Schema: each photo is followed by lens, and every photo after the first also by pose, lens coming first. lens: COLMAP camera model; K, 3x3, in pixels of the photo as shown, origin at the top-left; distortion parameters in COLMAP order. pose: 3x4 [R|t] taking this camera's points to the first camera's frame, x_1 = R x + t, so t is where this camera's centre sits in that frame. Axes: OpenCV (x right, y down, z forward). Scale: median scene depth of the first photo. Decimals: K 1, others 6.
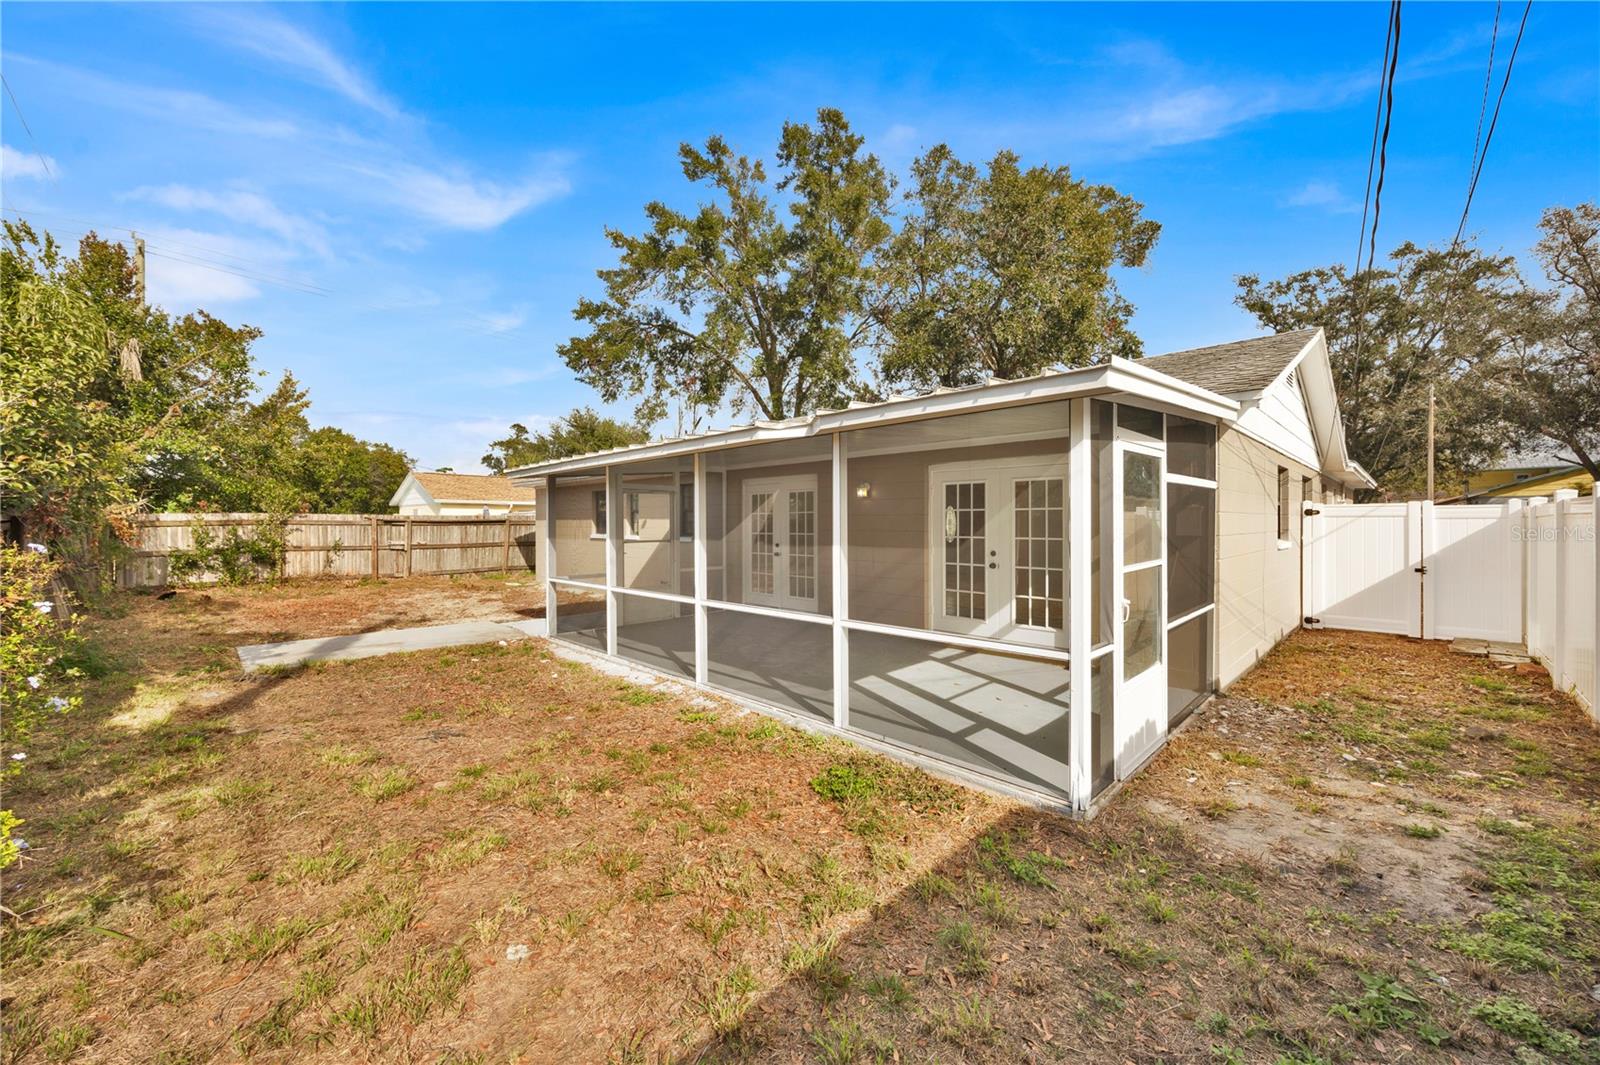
lens RADIAL K [[614.3, 0, 795.3], [0, 614.3, 529.0], [0, 0, 1]] dist [-0.003348, 0.000356]
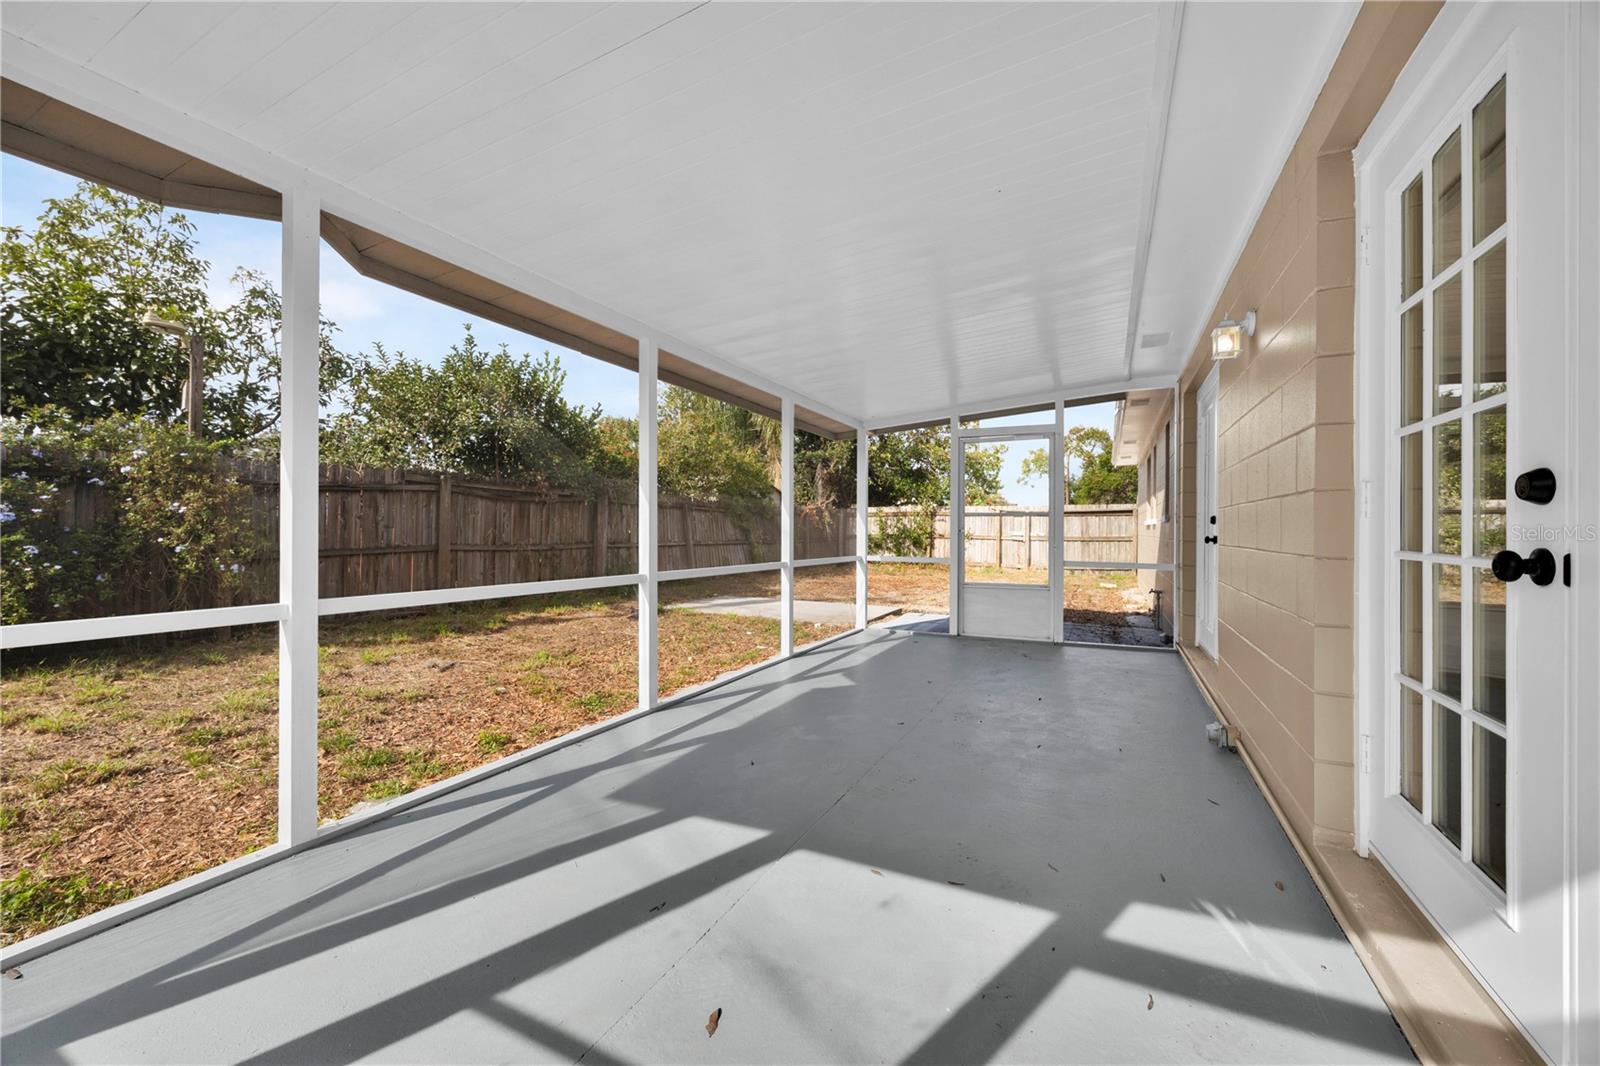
lens RADIAL K [[614.3, 0, 799.7], [0, 614.3, 532.4], [0, 0, 1]] dist [-0.003348, 0.000356]
pose [[0.314851, 0.008065, -0.949107, 0.210121], [-0.016232, 0.999863, 0.003111, 0.026522], [0.949002, 0.014427, 0.314939, 0.402234]]
